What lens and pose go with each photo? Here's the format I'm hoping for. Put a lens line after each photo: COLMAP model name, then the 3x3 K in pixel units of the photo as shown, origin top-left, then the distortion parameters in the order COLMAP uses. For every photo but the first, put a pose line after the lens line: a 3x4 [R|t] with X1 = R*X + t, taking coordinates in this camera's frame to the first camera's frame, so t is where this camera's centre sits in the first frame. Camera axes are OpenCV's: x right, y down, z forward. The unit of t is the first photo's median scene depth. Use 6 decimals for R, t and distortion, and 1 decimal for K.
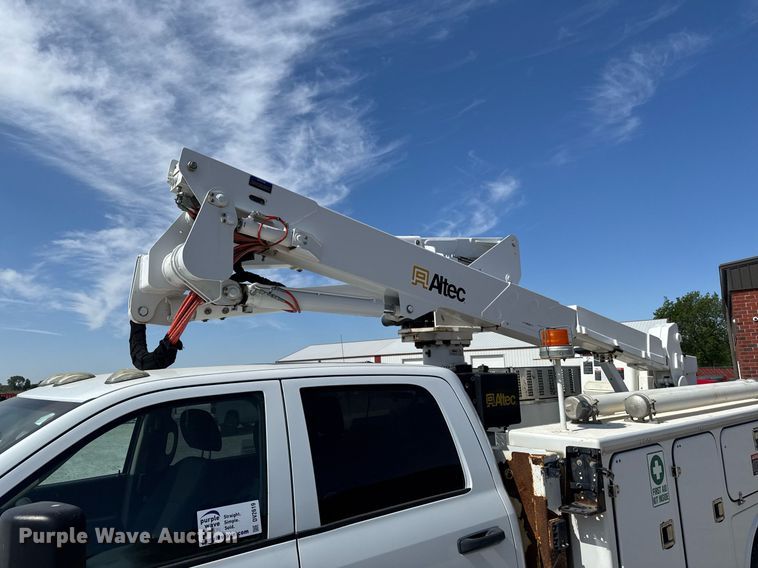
lens RADIAL K [[519.7, 0, 366.3], [0, 519.7, 287.7], [0, 0, 1]] dist [0.122086, -0.171811]
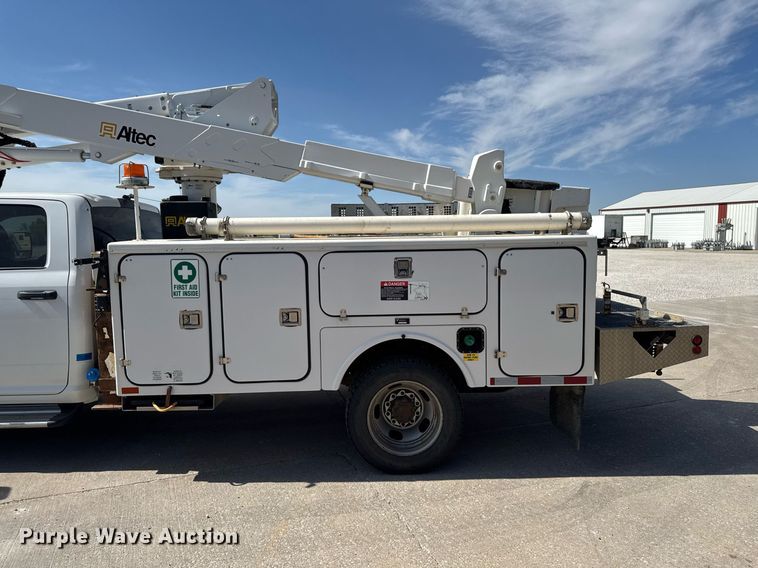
lens RADIAL K [[543.6, 0, 389.3], [0, 543.6, 286.7], [0, 0, 1]] dist [0.044890, -0.050635]
pose [[0.809699, 0.080632, -0.581279, 1.862543], [0.080174, 0.966029, 0.245682, 0.097127], [0.581342, -0.245532, 0.775729, 0.266699]]
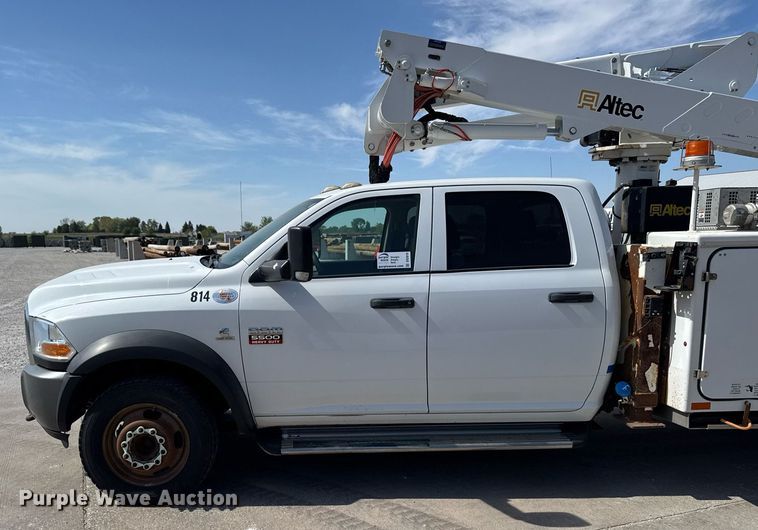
lens RADIAL K [[635.2, 0, 312.4], [0, 635.2, 348.1], [0, 0, 1]] dist [-0.009442, 0.000769]
pose [[0.797254, 0.124552, -0.590654, 0.606206], [0.094703, 0.940558, 0.326164, -0.022907], [0.596169, -0.315972, 0.738068, -0.649025]]
